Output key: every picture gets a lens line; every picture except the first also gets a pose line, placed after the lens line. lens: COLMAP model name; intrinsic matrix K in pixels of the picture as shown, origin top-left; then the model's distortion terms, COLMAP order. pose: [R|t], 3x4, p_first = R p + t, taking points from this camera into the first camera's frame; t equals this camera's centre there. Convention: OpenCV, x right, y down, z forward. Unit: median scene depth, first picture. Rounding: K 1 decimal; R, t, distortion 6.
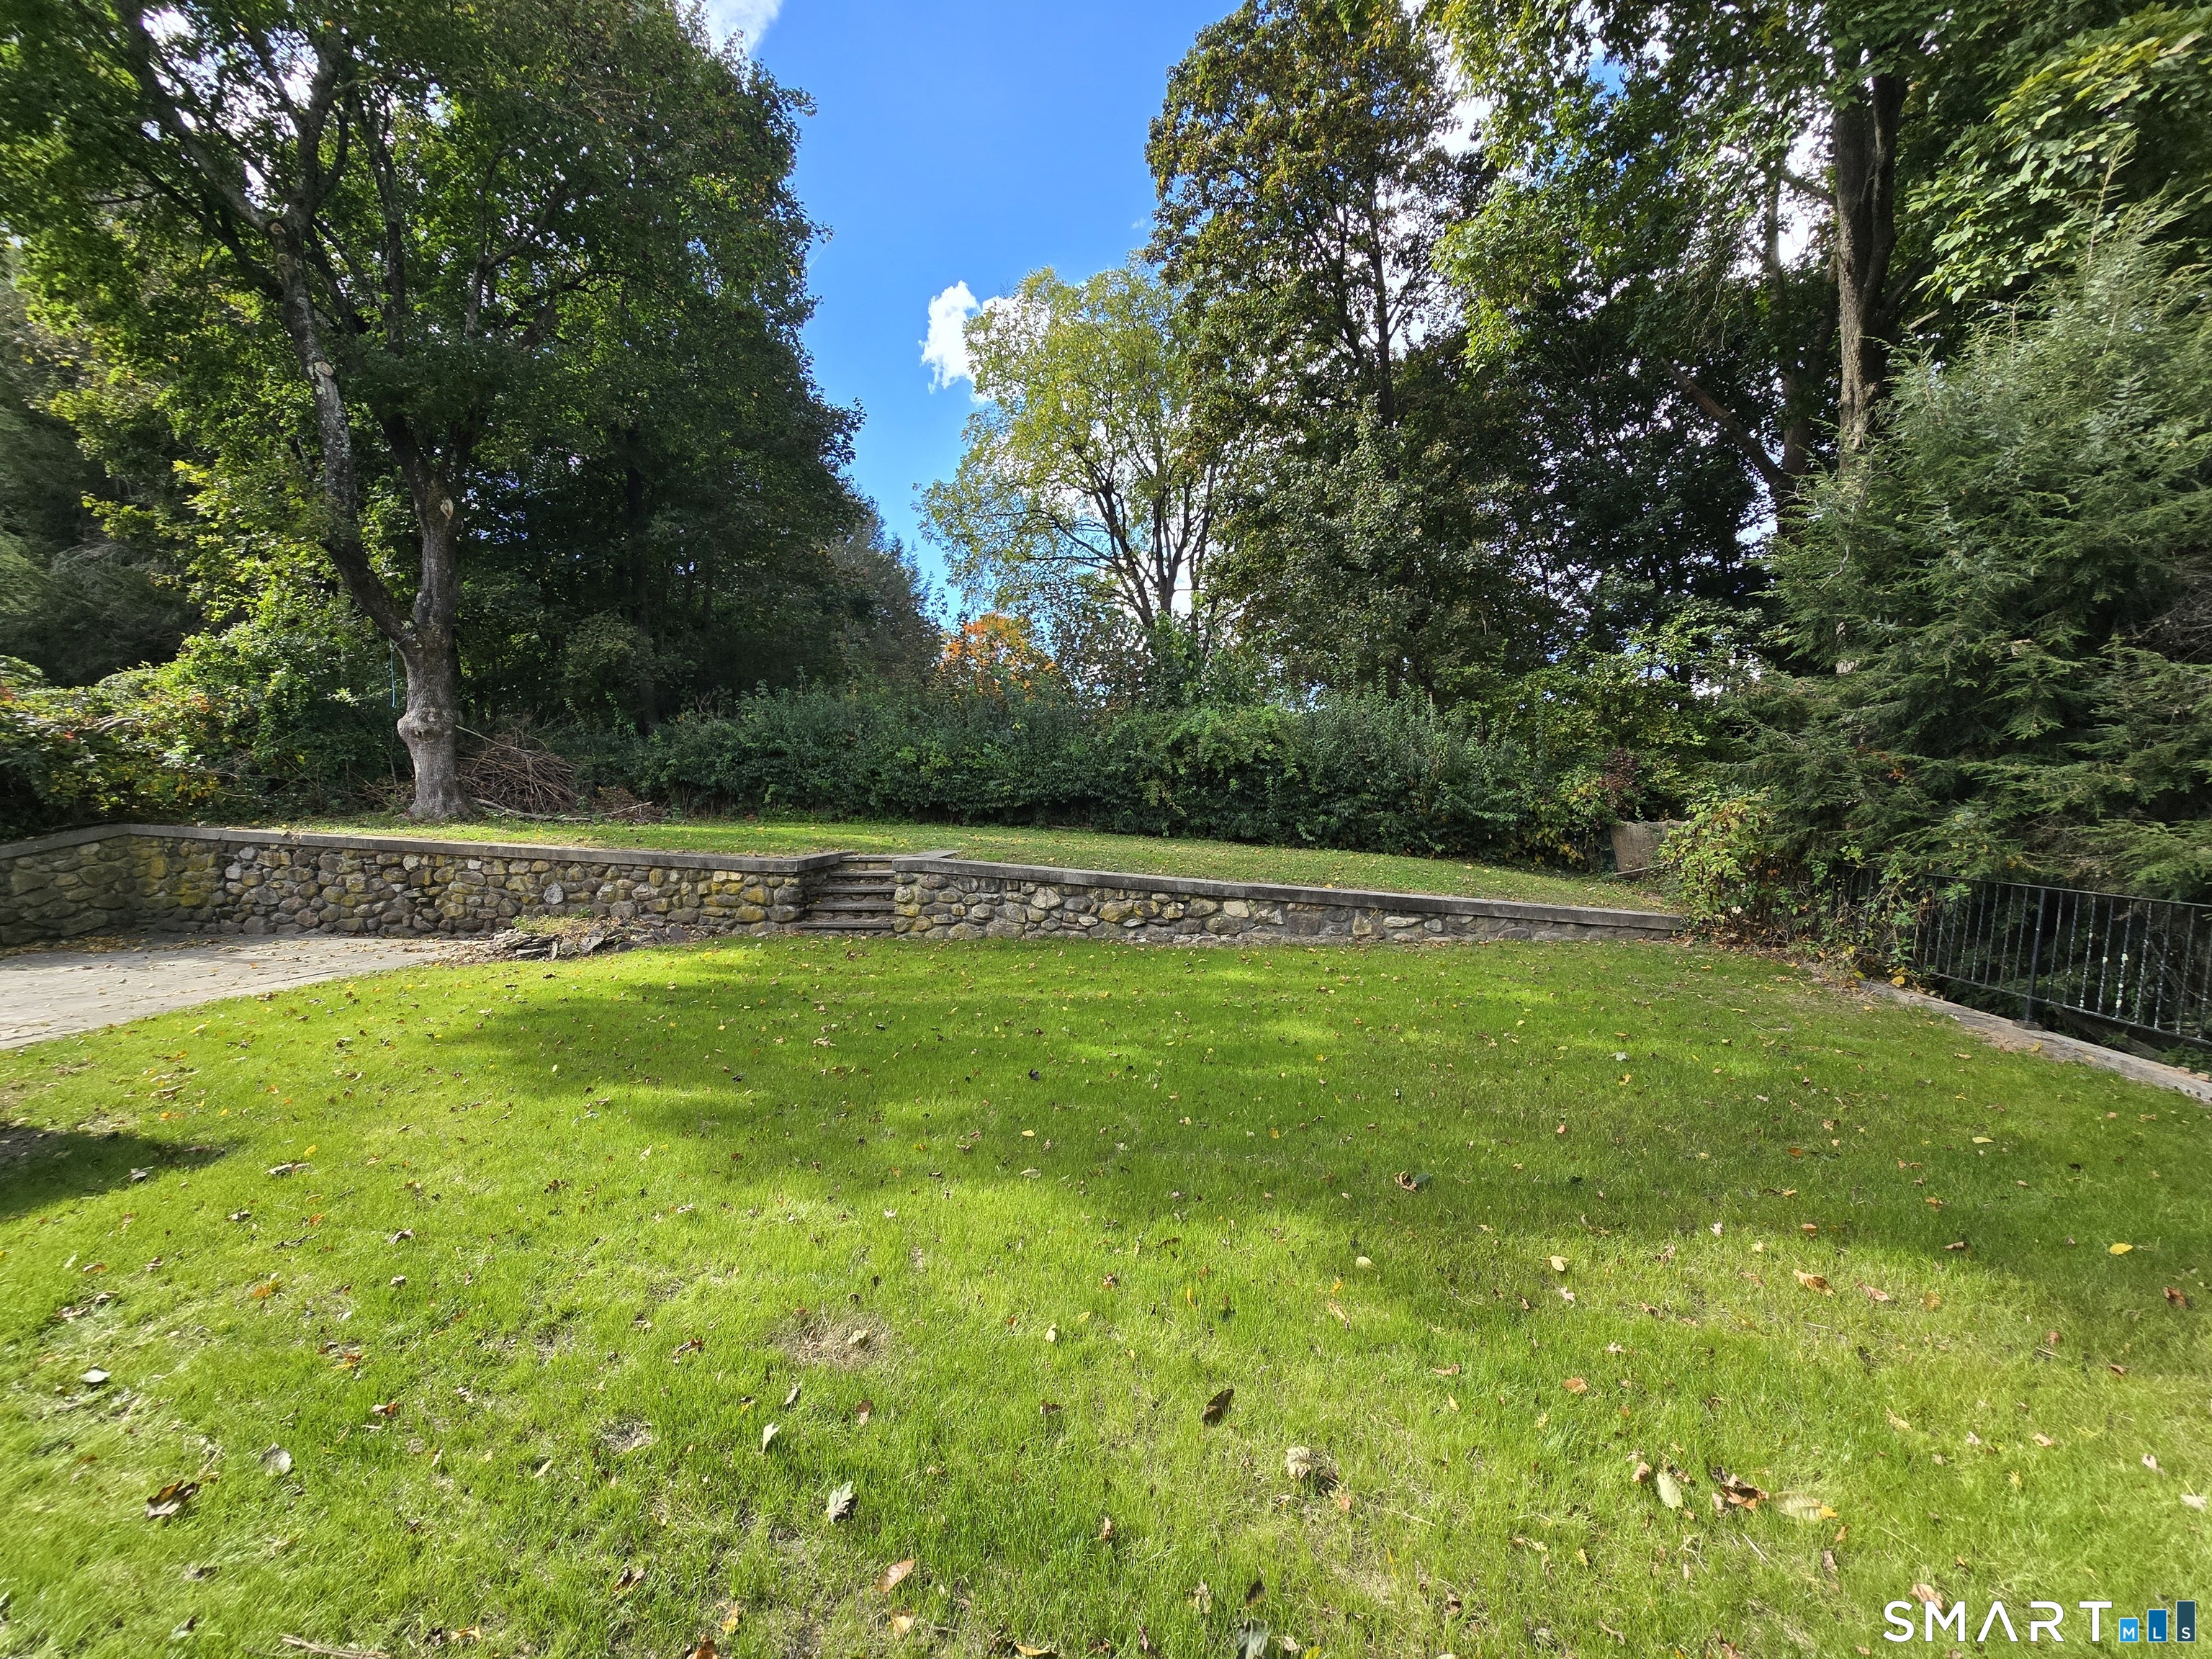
lens RADIAL K [[906.7, 0, 1097.9], [0, 906.7, 822.5], [0, 0, 1]] dist [0.001084, -0.001192]
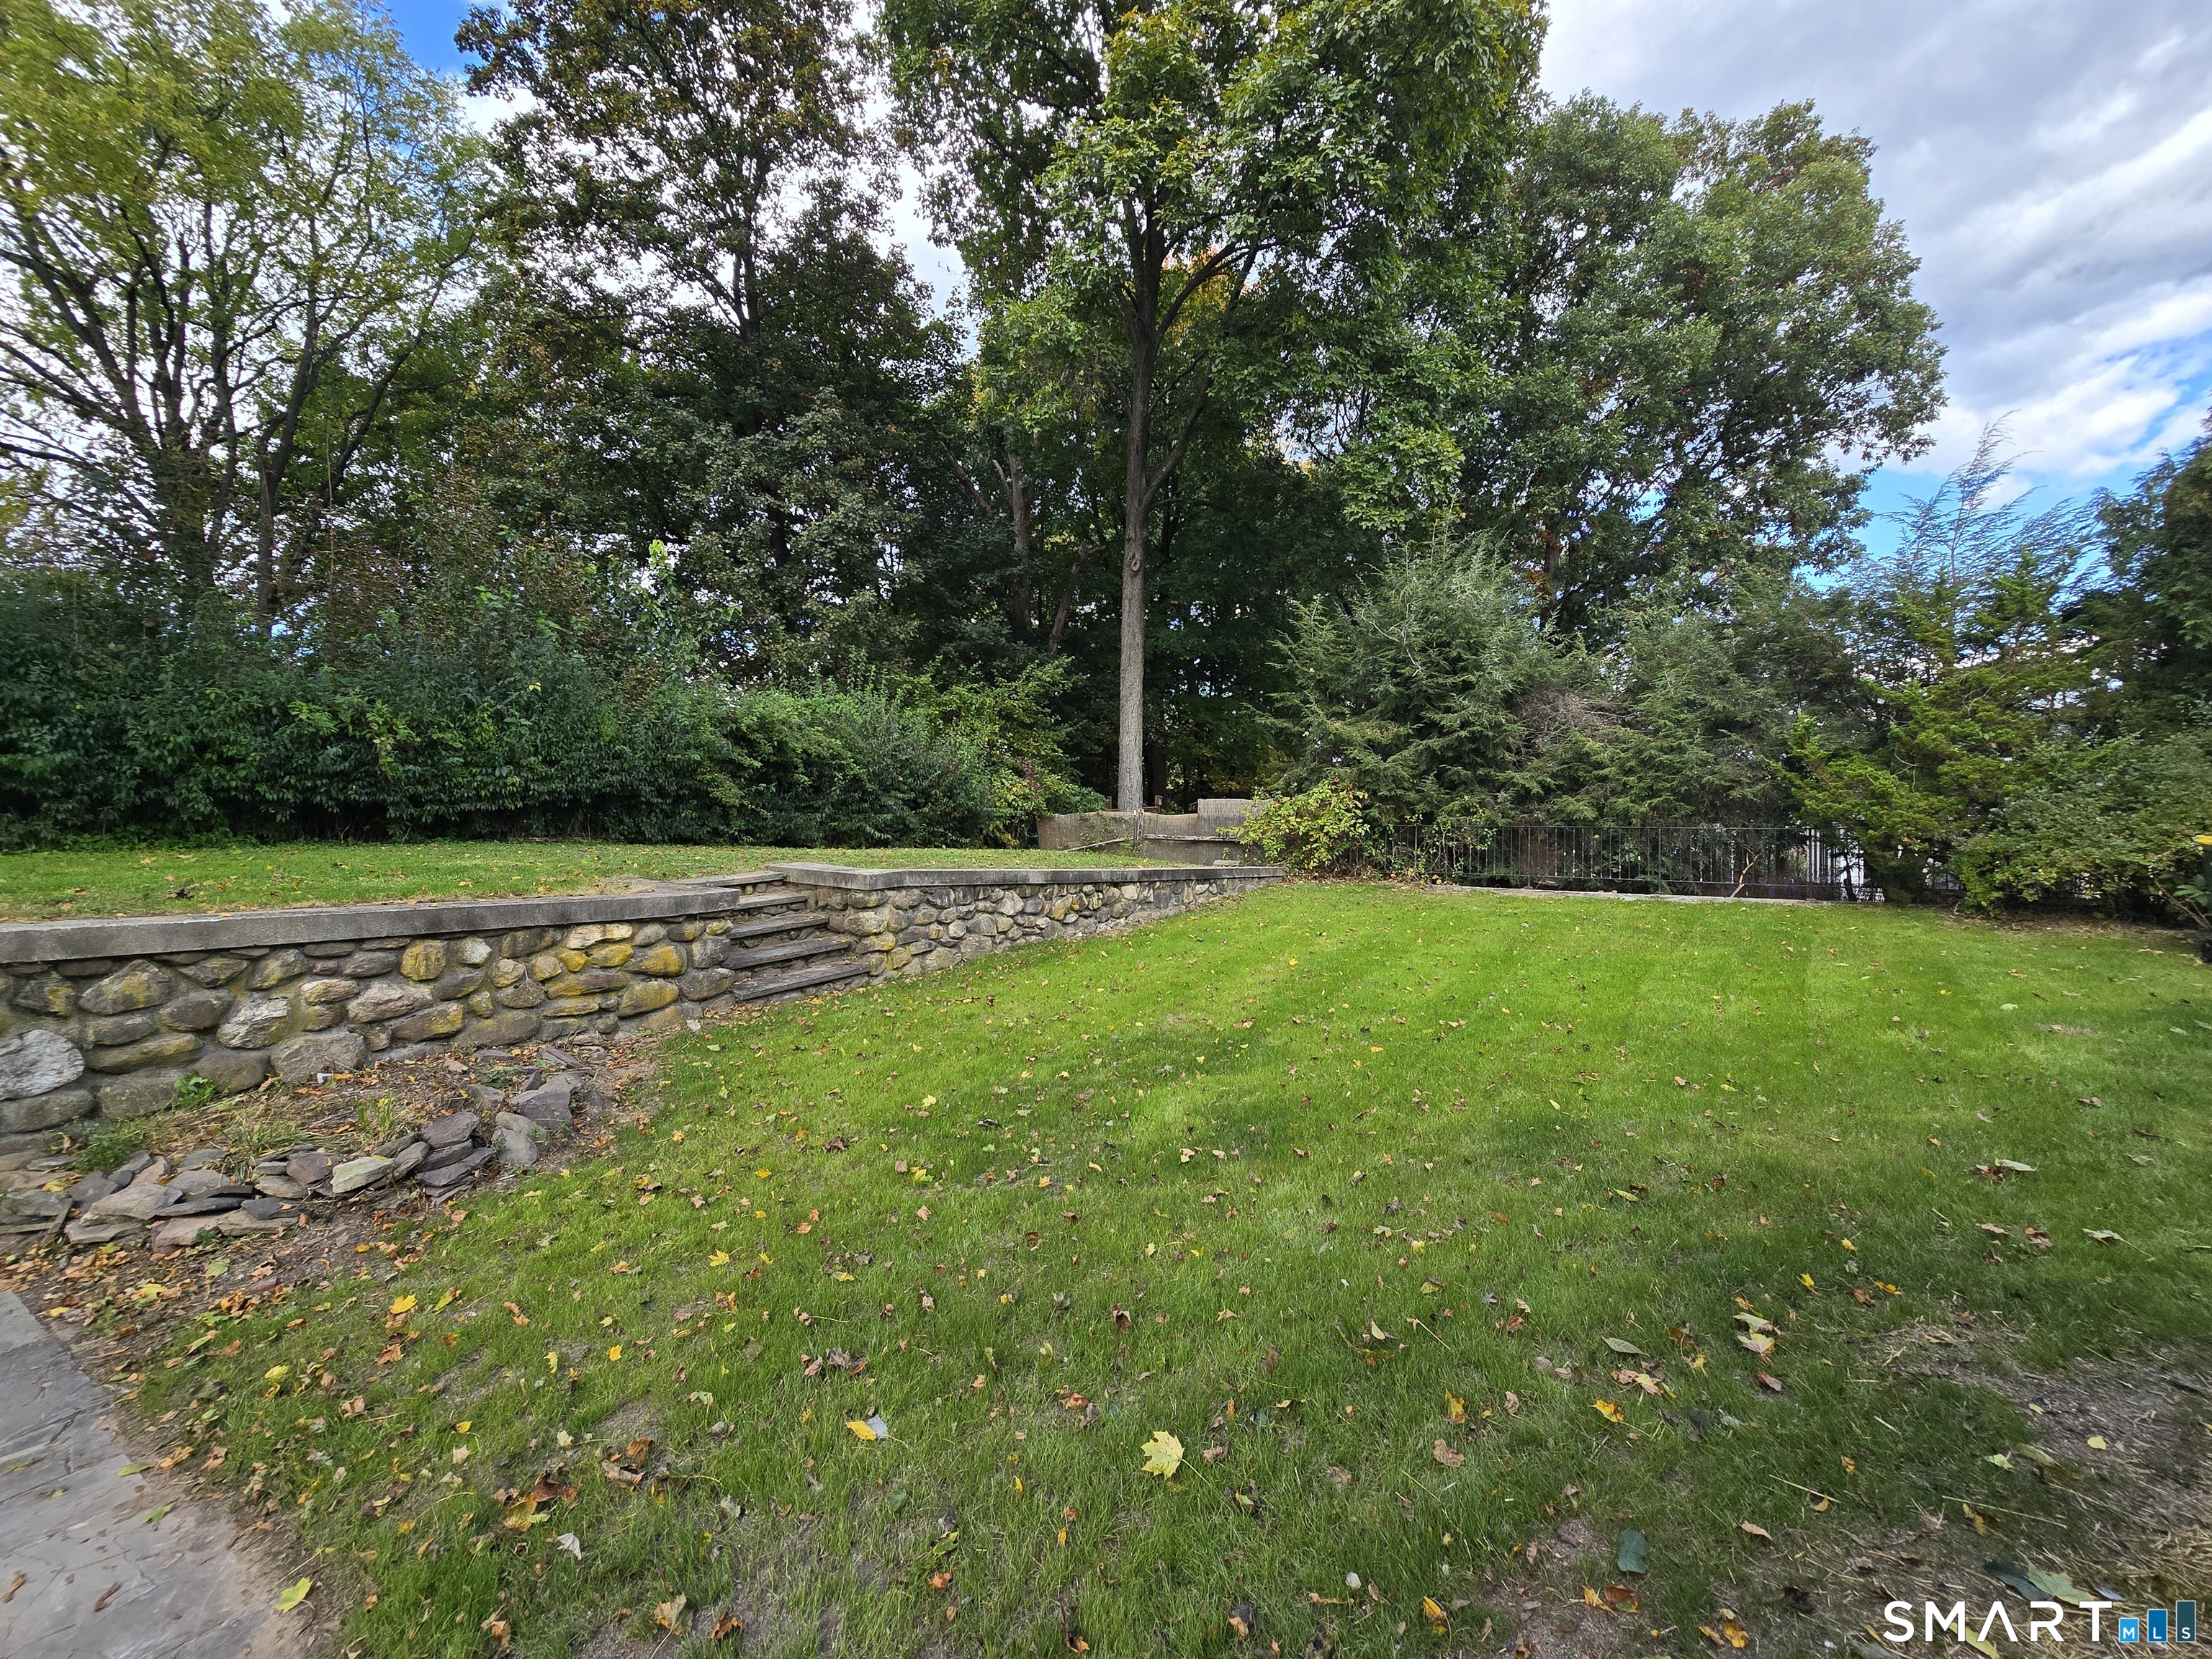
lens RADIAL K [[906.7, 0, 1111.4], [0, 906.7, 812.3], [0, 0, 1]] dist [0.001084, -0.001192]
pose [[0.418683, -0.013091, 0.908038, -0.764483], [0.038030, 0.999272, -0.003128, 0.002292], [-0.907336, 0.035842, 0.418876, 0.515329]]
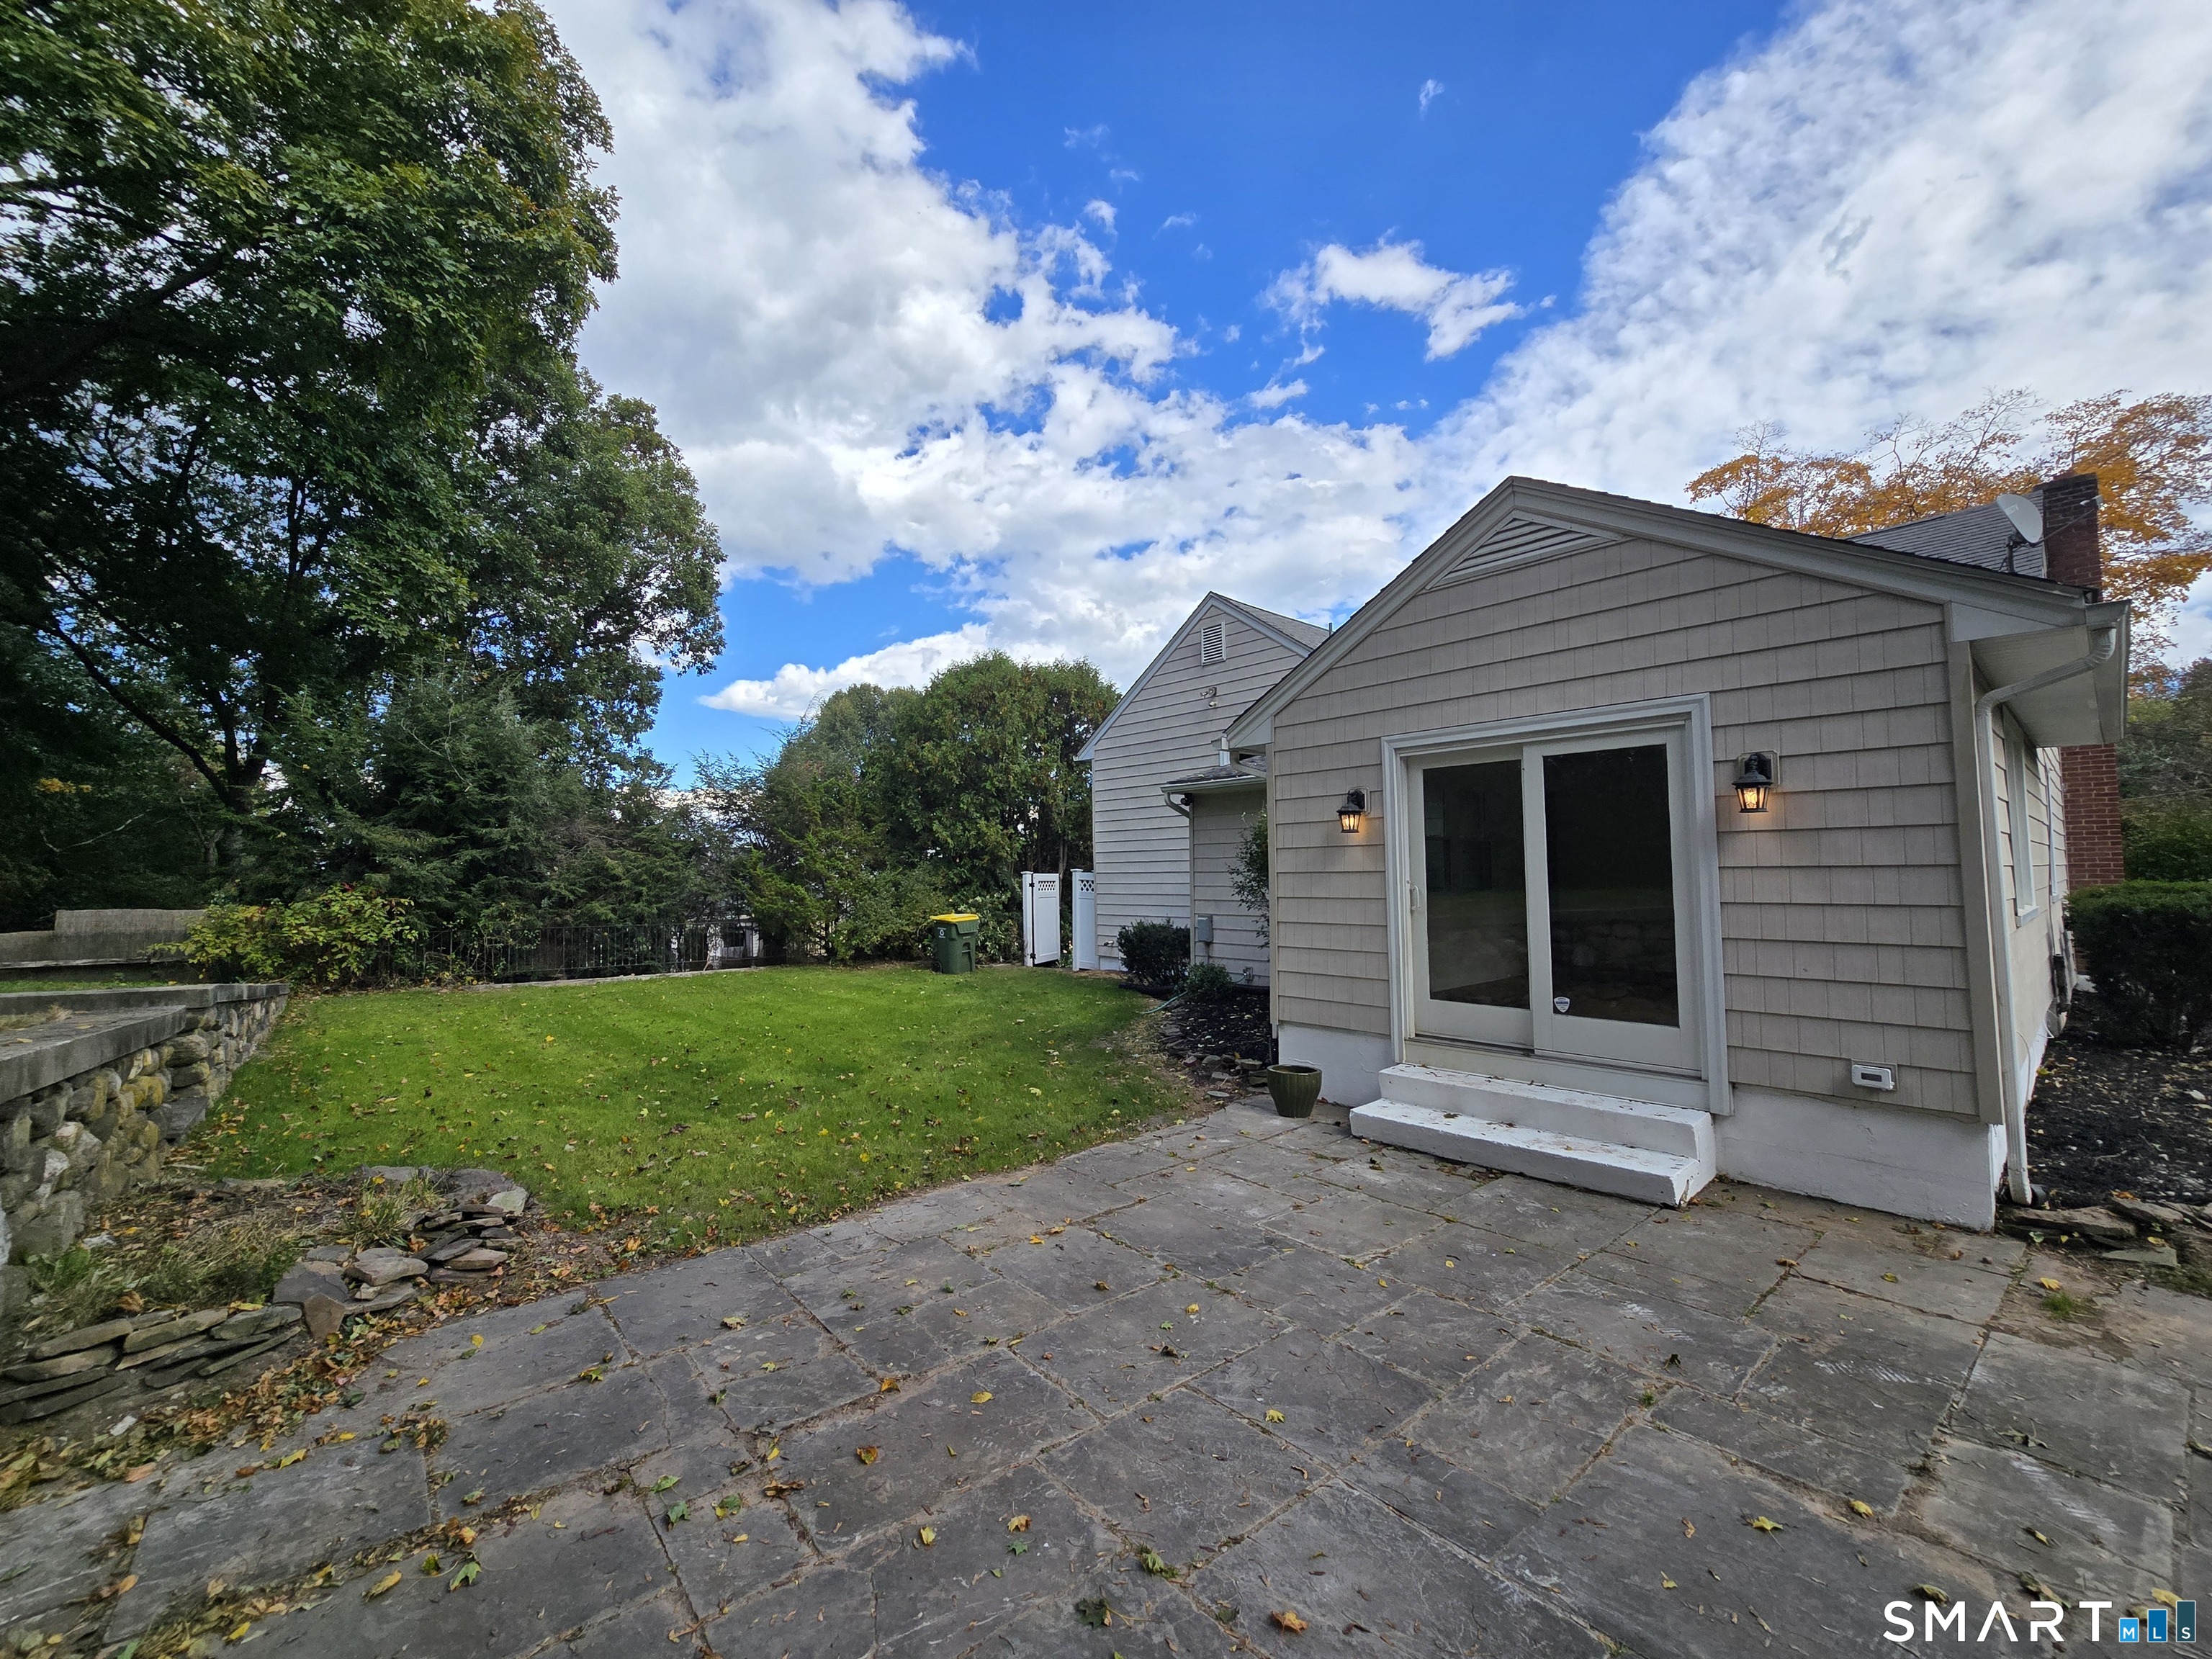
lens RADIAL K [[906.7, 0, 1108.8], [0, 906.7, 820.2], [0, 0, 1]] dist [0.001084, -0.001192]
pose [[-0.767791, 0.070143, 0.636850, -1.036570], [0.040819, 0.997325, -0.060634, -0.008684], [-0.639399, -0.020559, -0.768600, 1.059578]]
